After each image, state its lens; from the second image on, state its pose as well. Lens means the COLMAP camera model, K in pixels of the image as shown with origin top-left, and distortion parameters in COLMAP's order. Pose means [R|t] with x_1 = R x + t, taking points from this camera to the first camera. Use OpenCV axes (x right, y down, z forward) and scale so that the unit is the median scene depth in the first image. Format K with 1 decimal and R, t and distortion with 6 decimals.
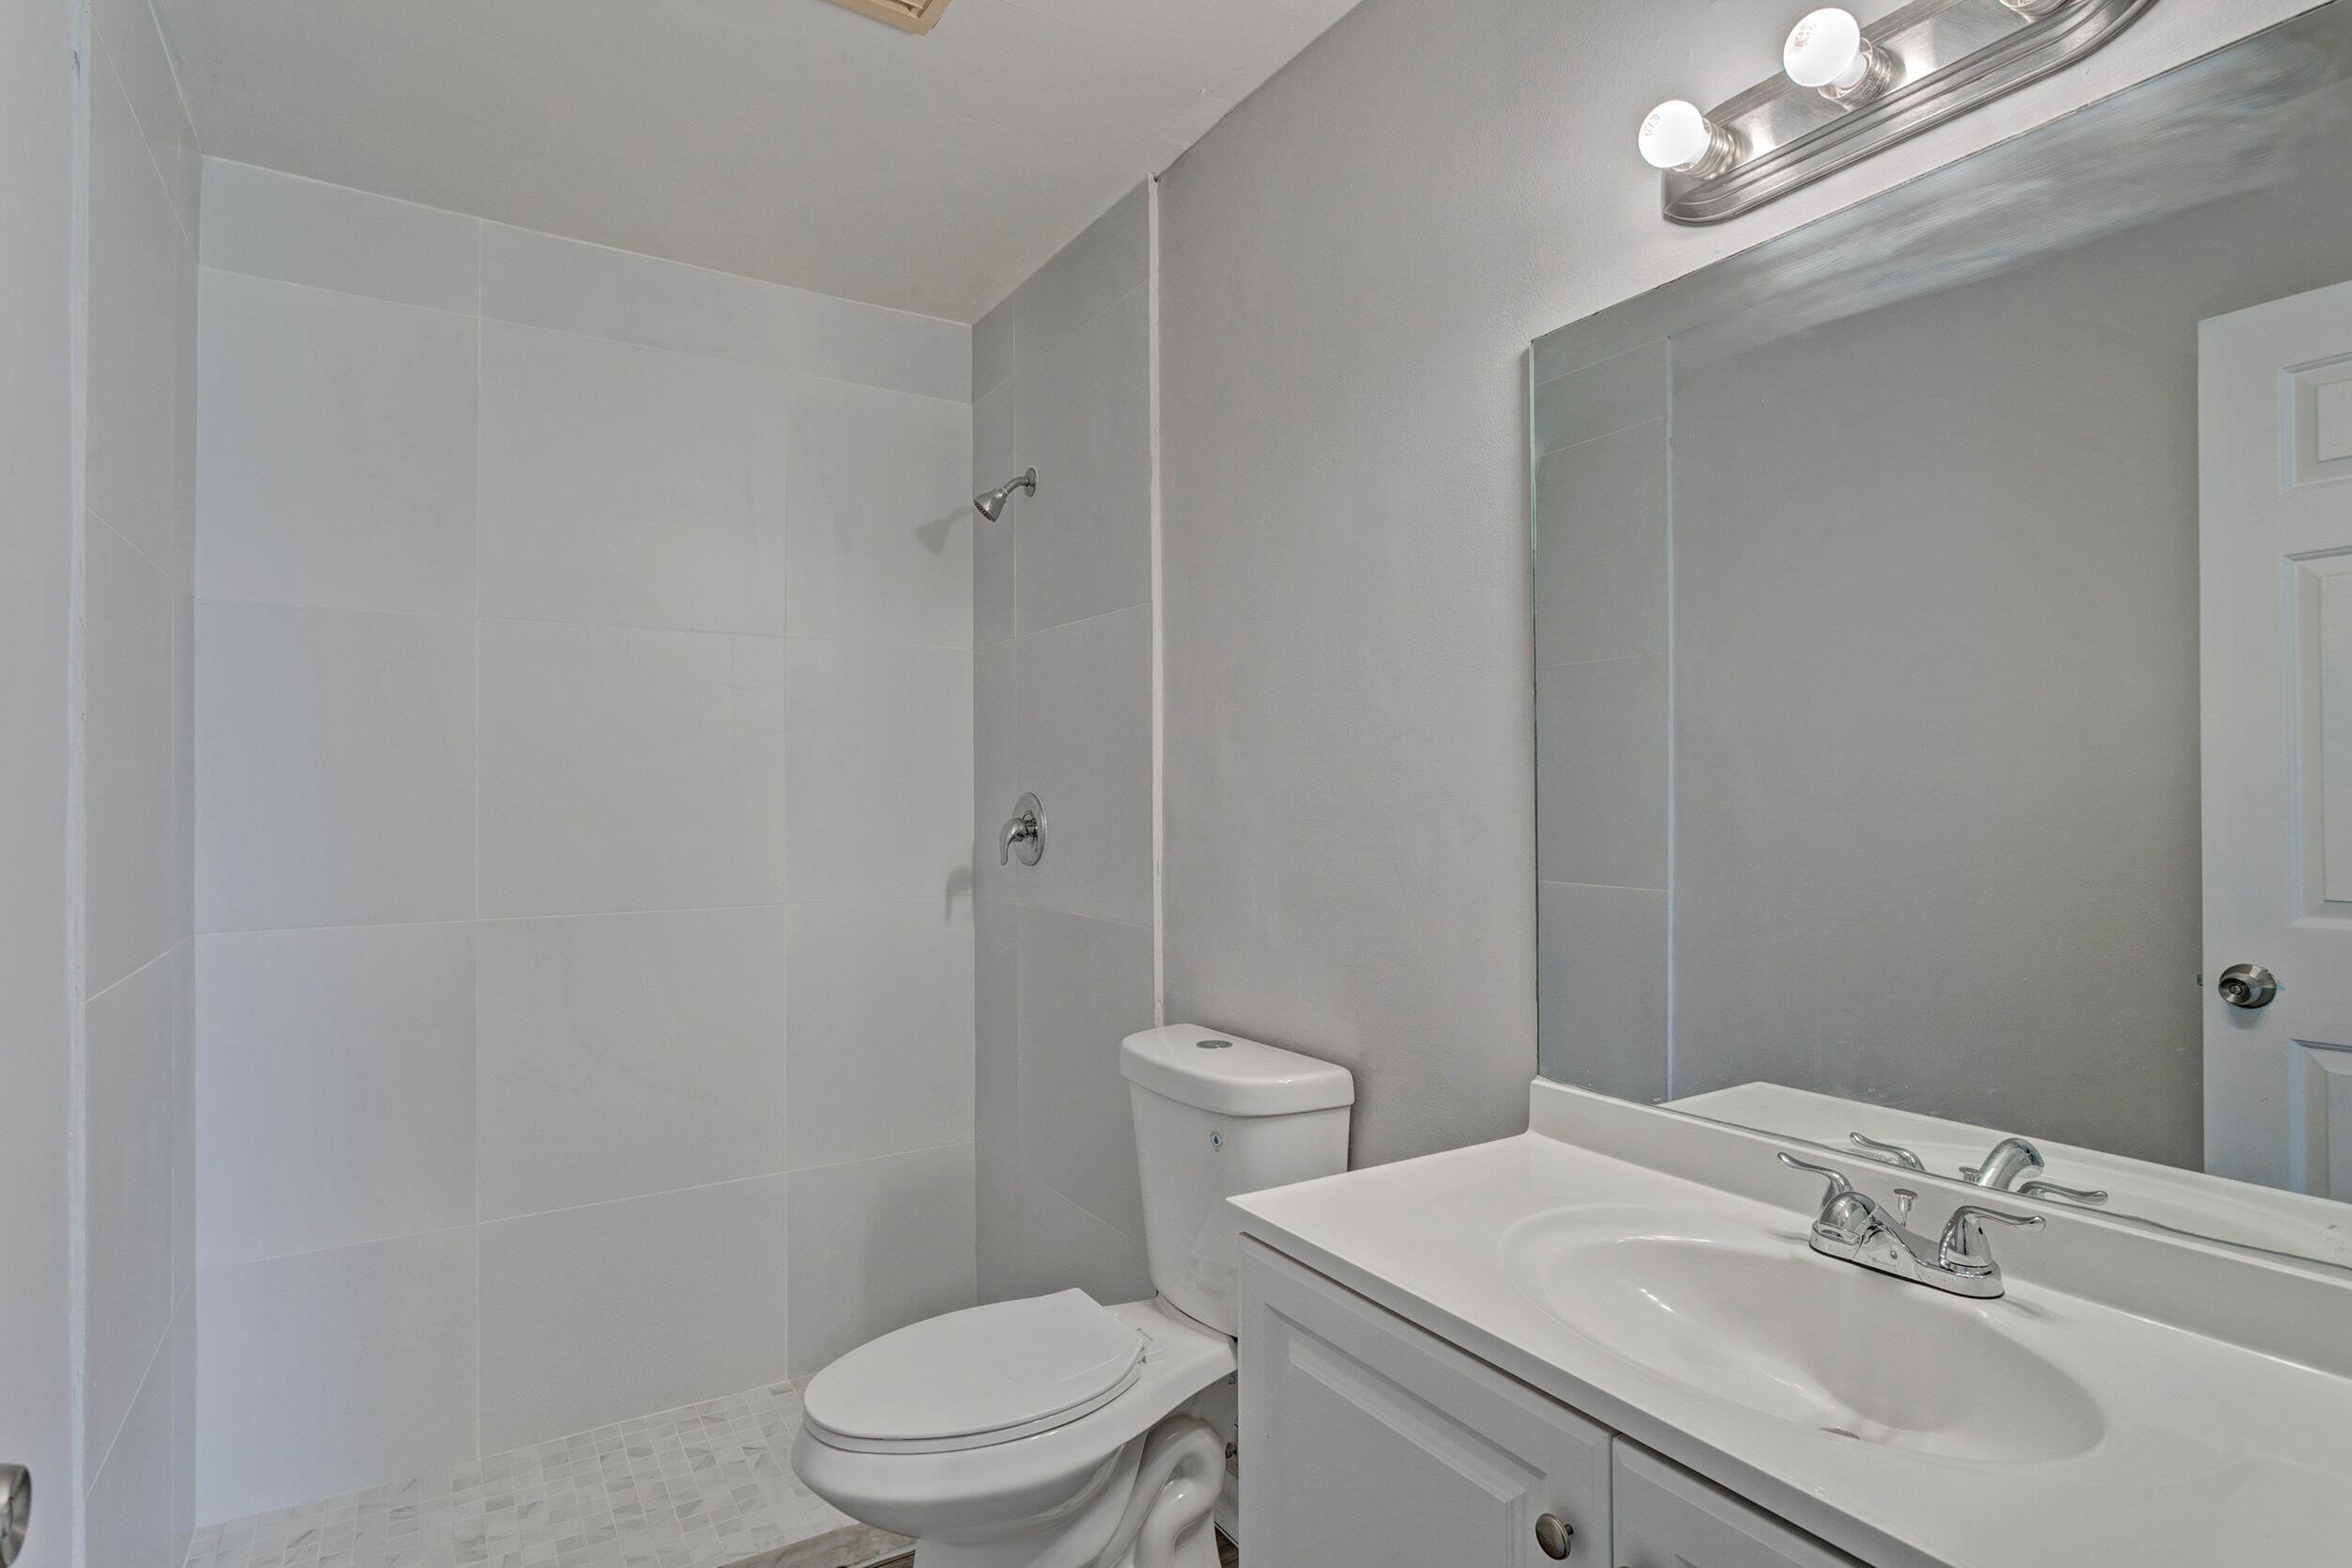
lens RADIAL K [[1171.9, 0, 1177.5], [0, 1171.9, 786.9], [0, 0, 1]] dist [-0.002032, 0.001233]
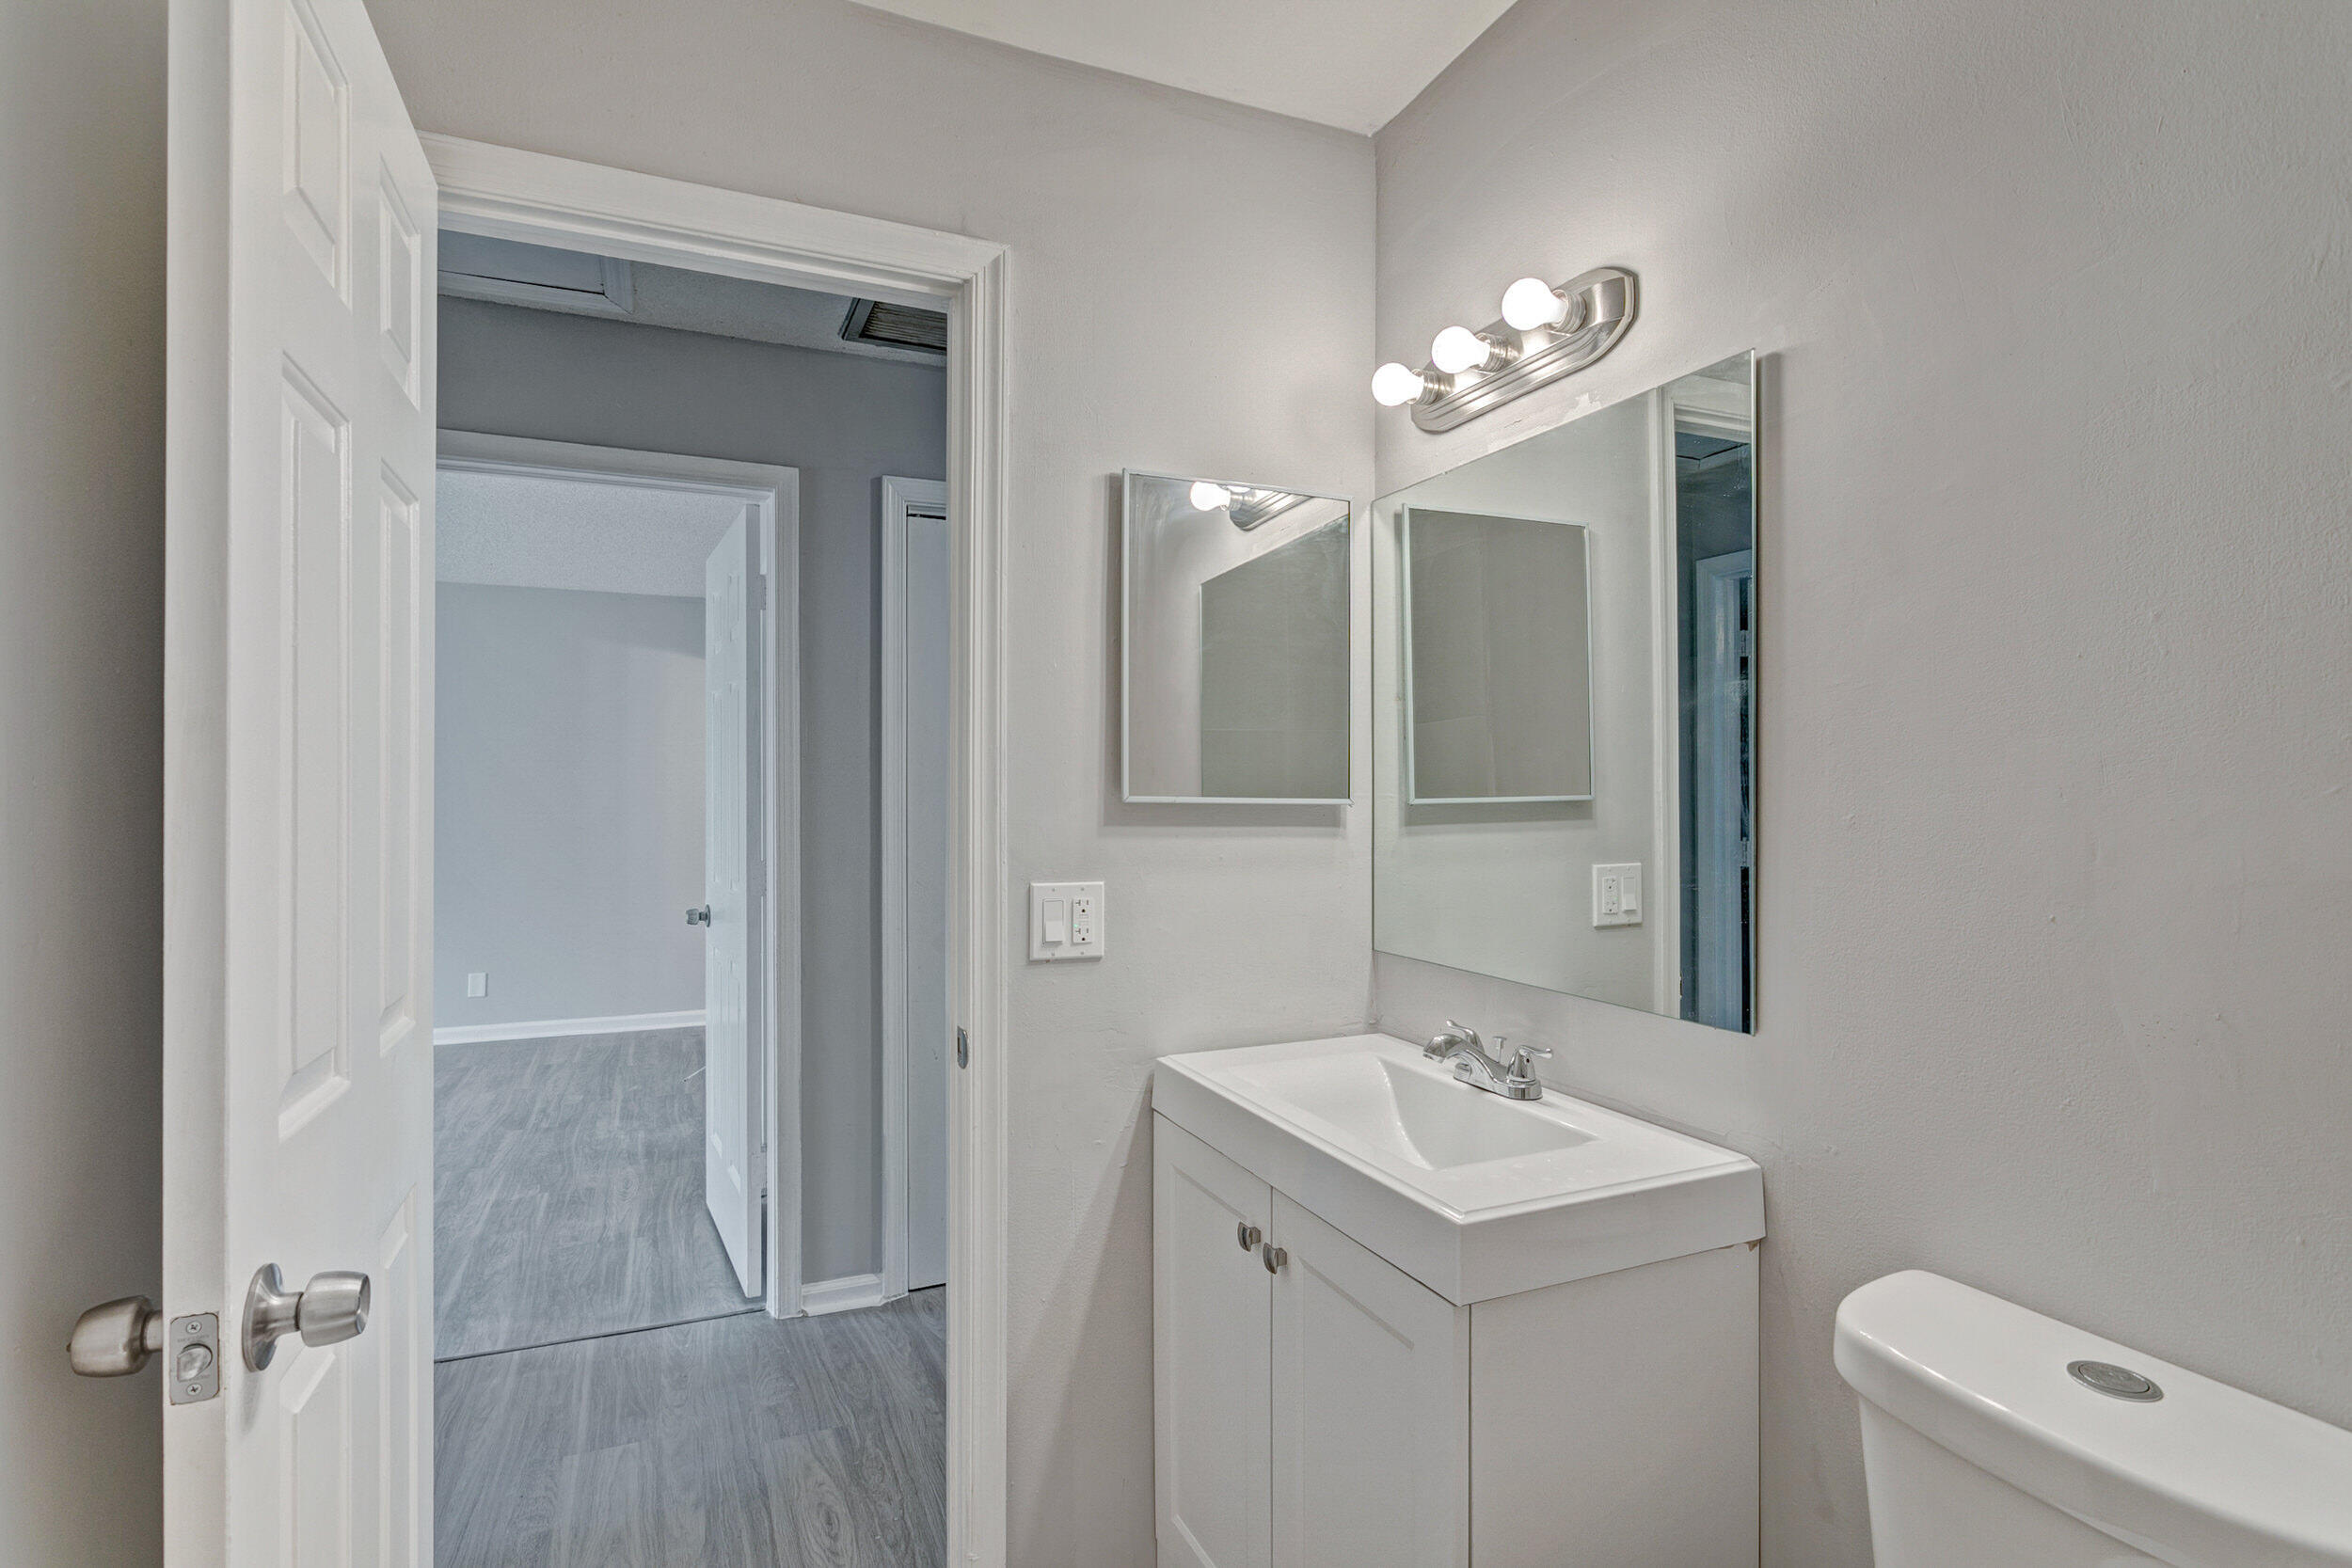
lens RADIAL K [[1171.9, 0, 1177.5], [0, 1171.9, 786.9], [0, 0, 1]] dist [-0.002032, 0.001233]
pose [[0.984565, 0.004019, -0.174971, 0.434508], [-0.002381, 0.999951, 0.009573, -0.027325], [0.175001, -0.009009, 0.984527, -0.667478]]
